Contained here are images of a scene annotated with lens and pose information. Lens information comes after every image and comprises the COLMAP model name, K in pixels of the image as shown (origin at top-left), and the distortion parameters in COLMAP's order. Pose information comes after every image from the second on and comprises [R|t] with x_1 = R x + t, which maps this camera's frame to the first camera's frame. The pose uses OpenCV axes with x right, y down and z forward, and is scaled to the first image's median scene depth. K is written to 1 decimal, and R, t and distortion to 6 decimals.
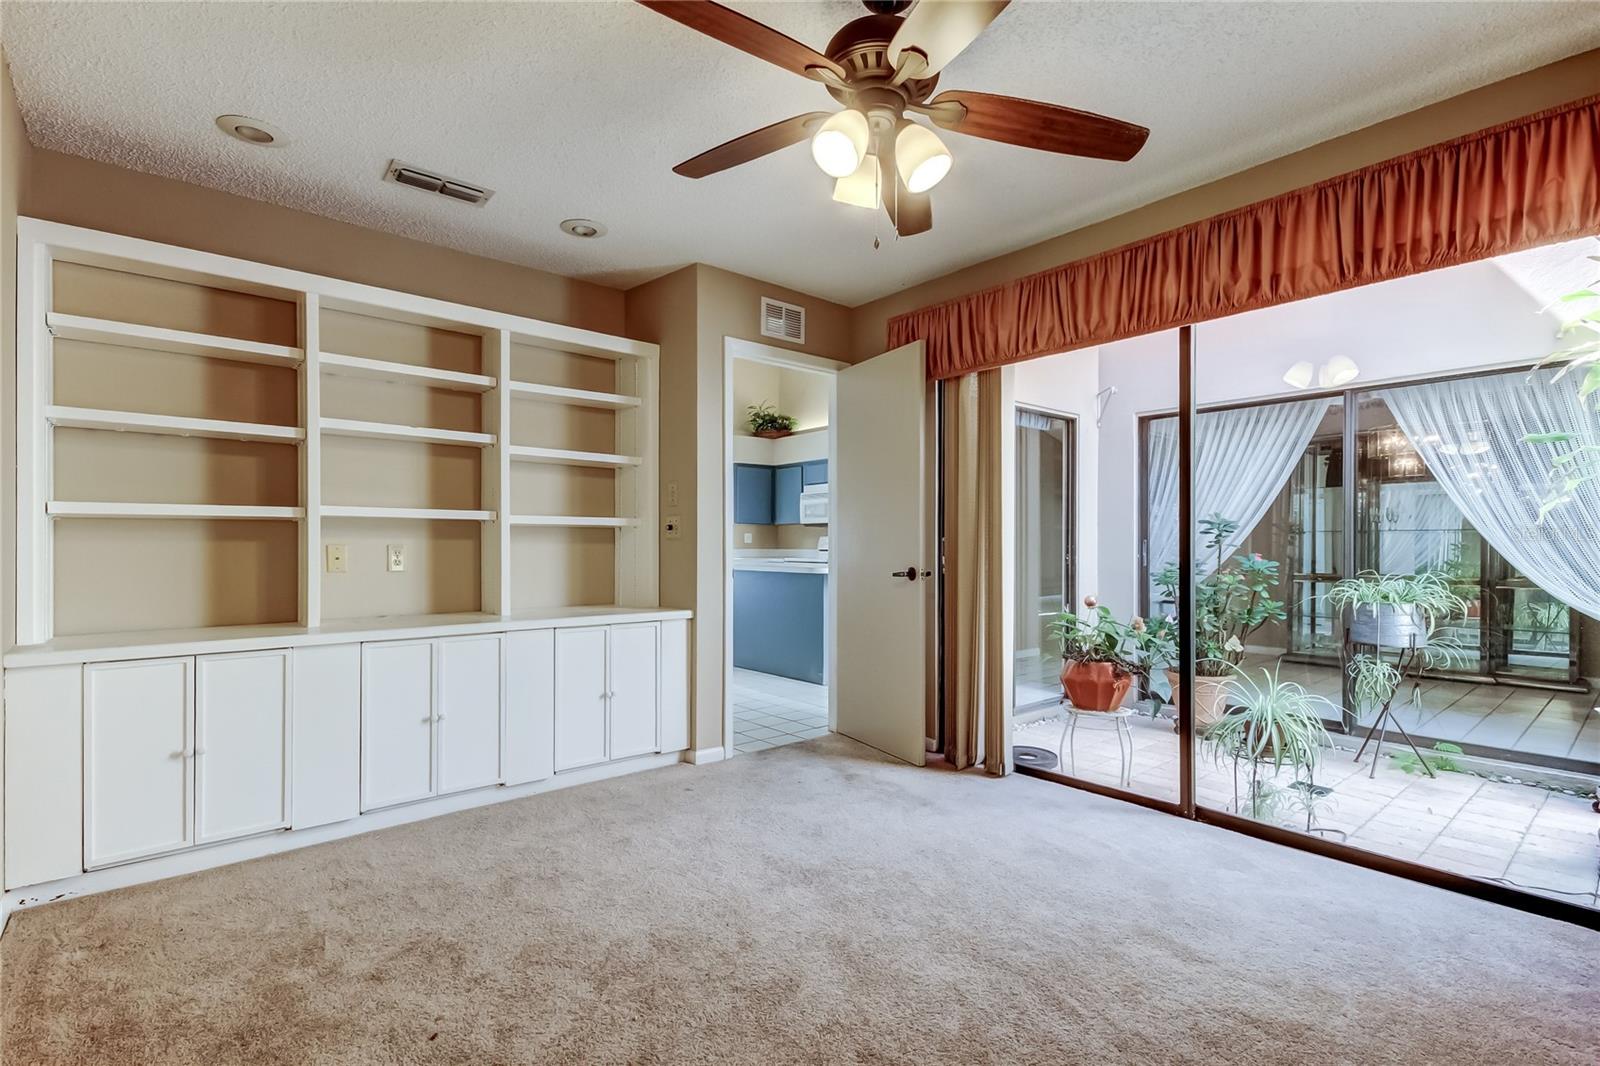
lens RADIAL K [[749.4, 0, 795.9], [0, 749.4, 540.5], [0, 0, 1]] dist [0.026663, -0.002839]
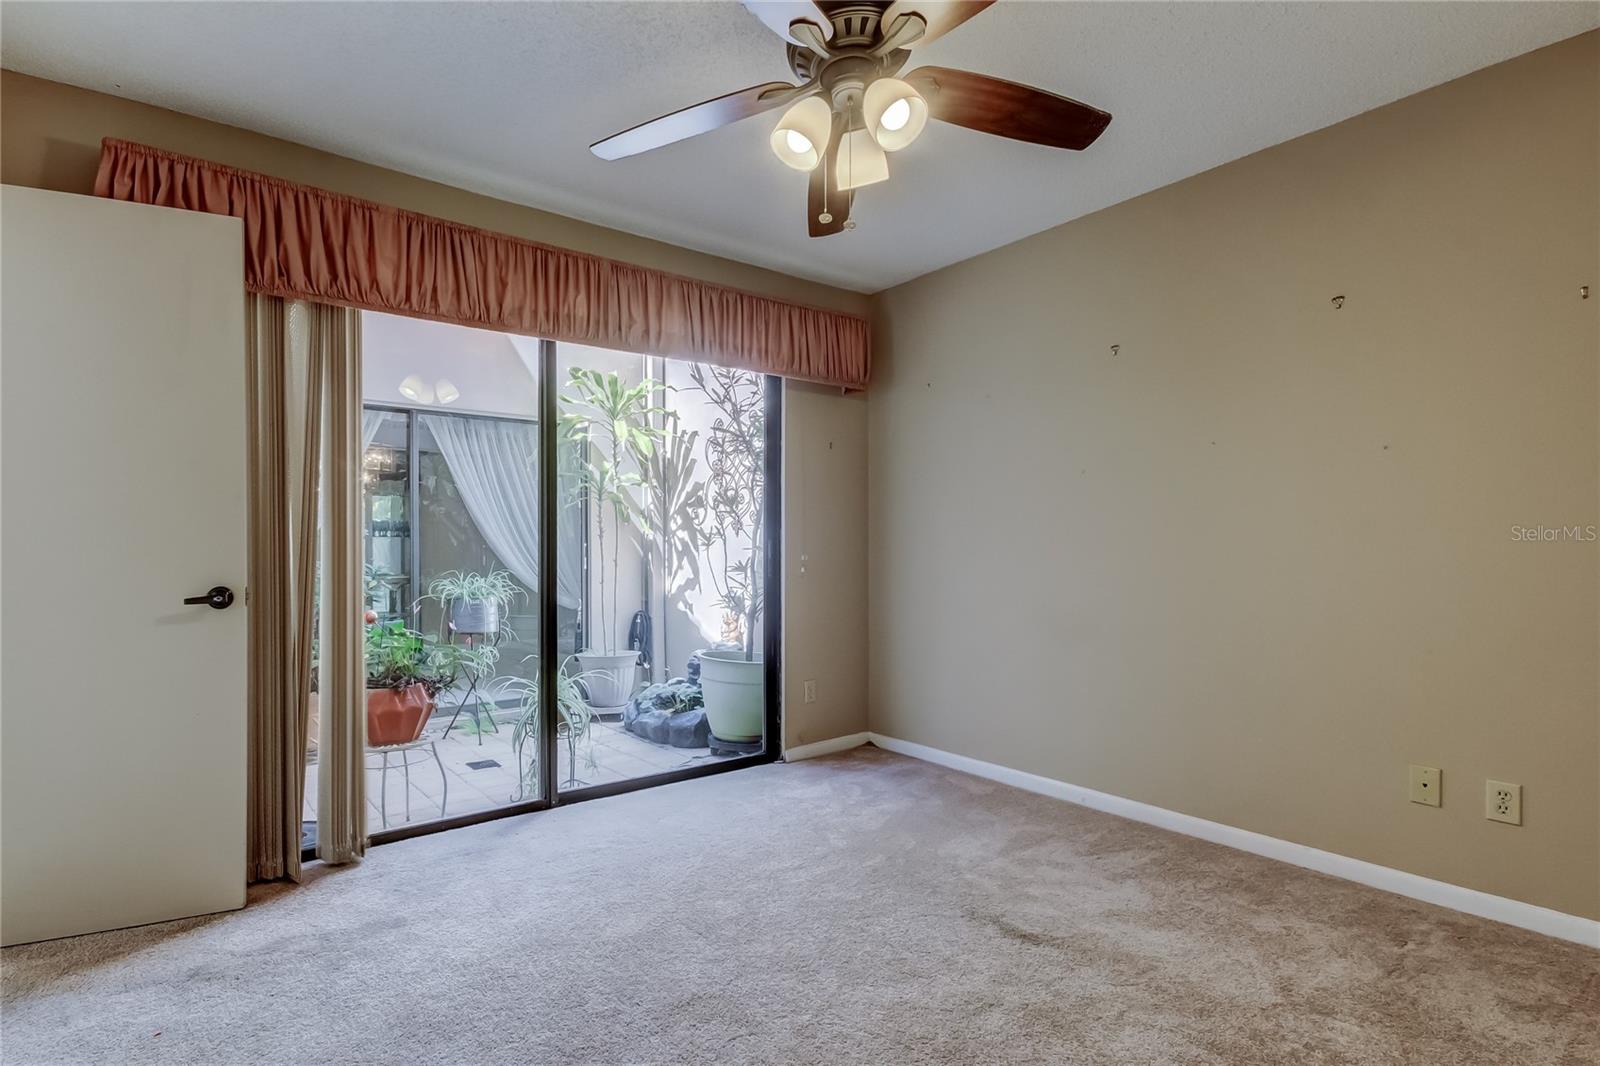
lens RADIAL K [[749.4, 0, 792.4], [0, 749.4, 545.0], [0, 0, 1]] dist [0.026663, -0.002839]
pose [[0.068709, 0.005716, 0.997620, -0.486849], [0.003396, 0.999976, -0.005963, 0.008289], [-0.997631, 0.003797, 0.068688, 0.570940]]
